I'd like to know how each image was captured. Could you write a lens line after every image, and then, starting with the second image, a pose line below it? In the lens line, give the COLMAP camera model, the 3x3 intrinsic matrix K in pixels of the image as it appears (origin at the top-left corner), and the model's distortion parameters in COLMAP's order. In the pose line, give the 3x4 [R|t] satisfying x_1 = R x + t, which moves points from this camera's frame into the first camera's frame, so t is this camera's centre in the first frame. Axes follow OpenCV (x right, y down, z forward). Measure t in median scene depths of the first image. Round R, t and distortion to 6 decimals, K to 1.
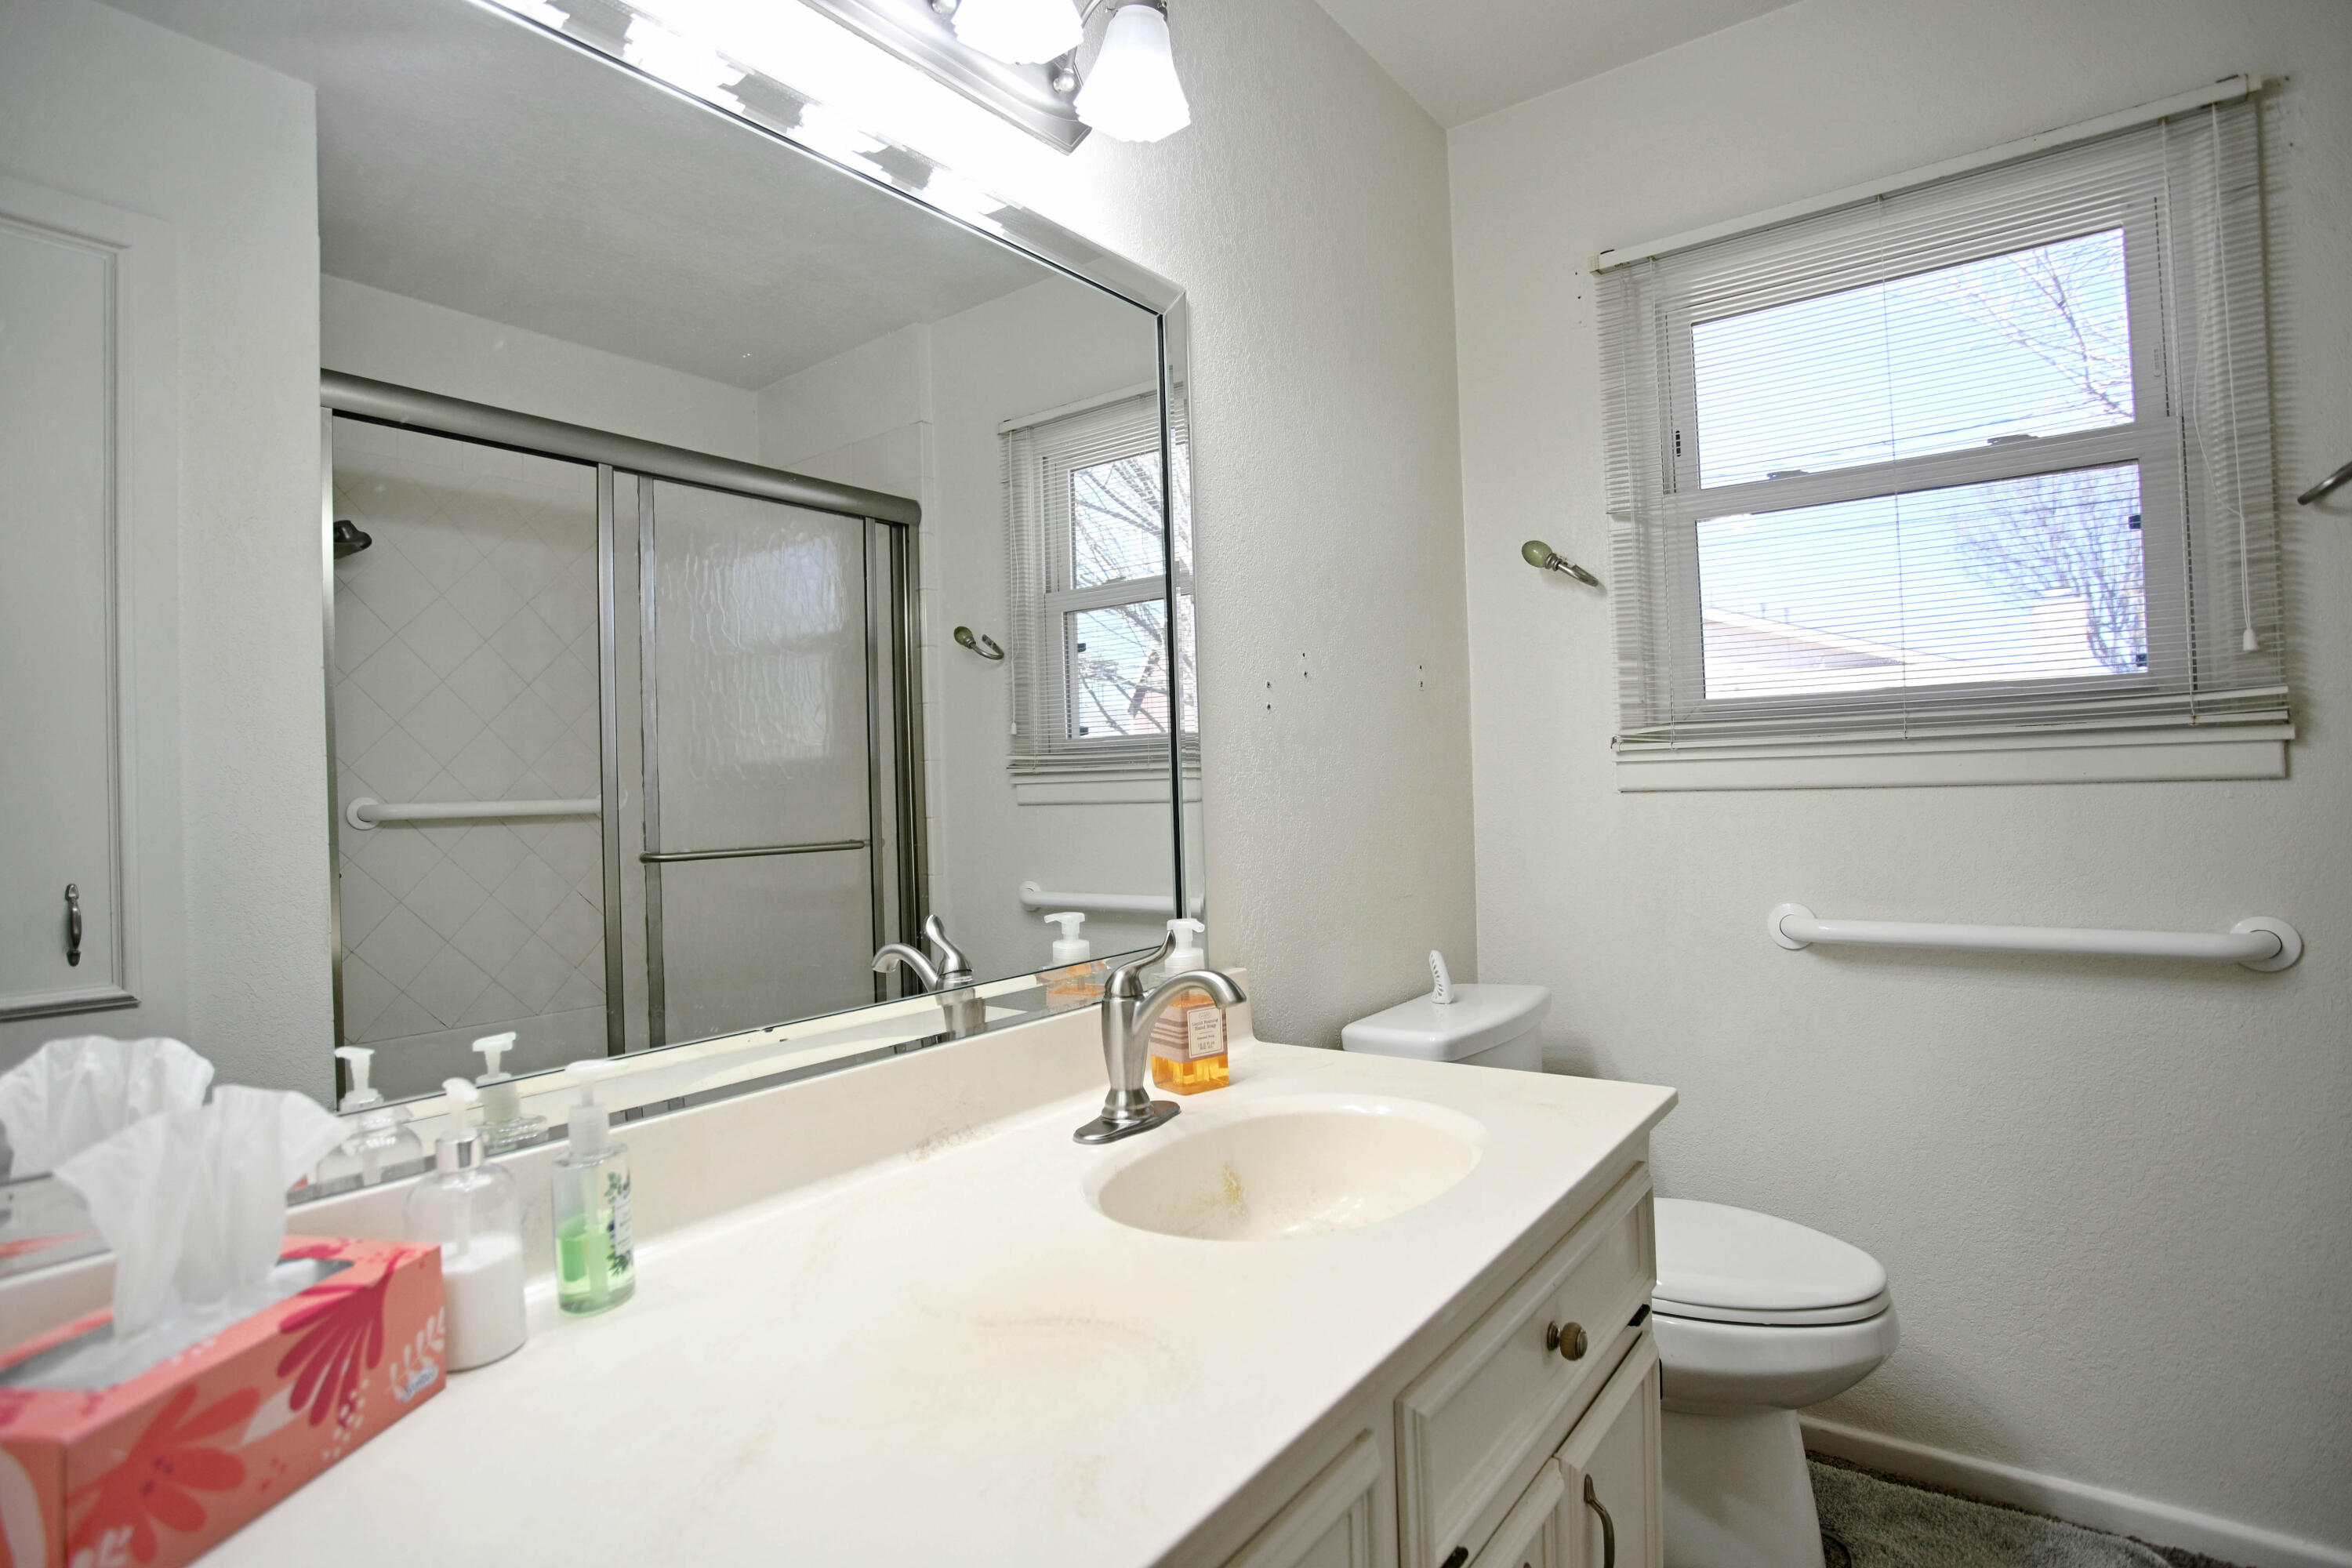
lens RADIAL K [[1189.0, 0, 1175.9], [0, 1189.0, 775.7], [0, 0, 1]] dist [-0.080330, 0.033106]
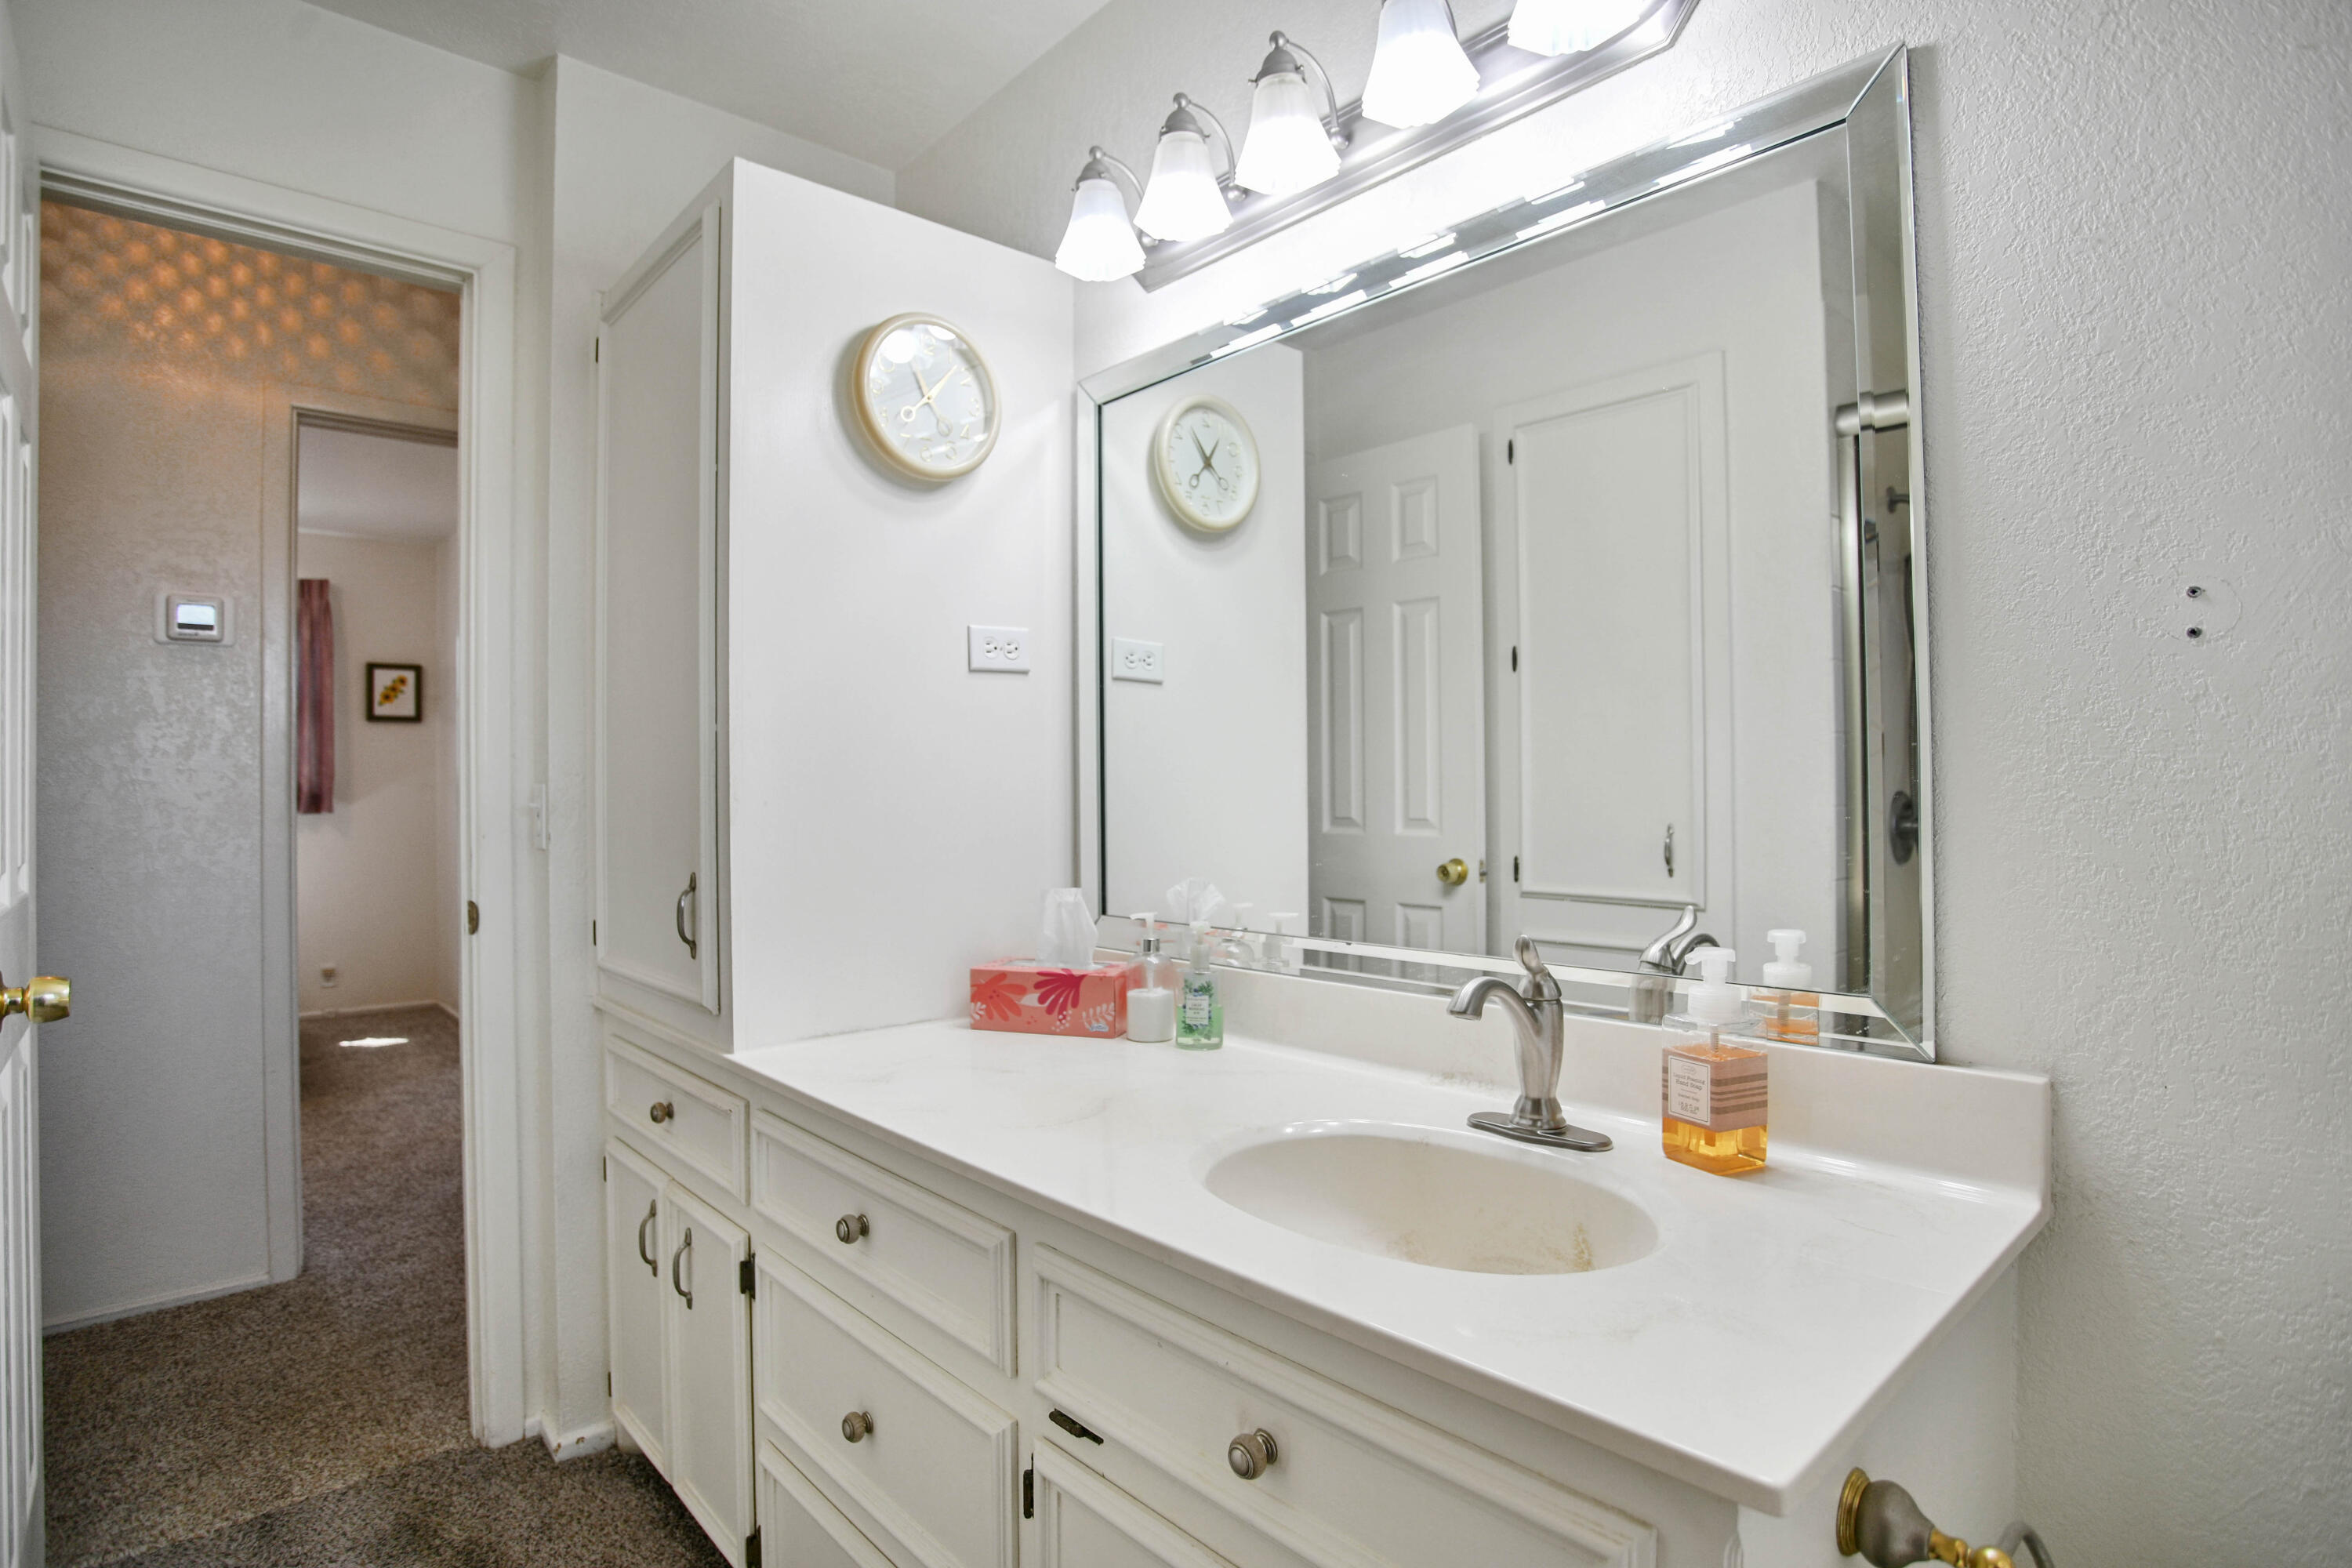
lens RADIAL K [[1189.0, 0, 1175.9], [0, 1189.0, 775.7], [0, 0, 1]] dist [-0.080330, 0.033106]
pose [[-0.201746, 0.022805, -0.979172, 1.043640], [0.027346, 0.999470, 0.017643, -0.023034], [0.979056, -0.023217, -0.202263, 1.006860]]
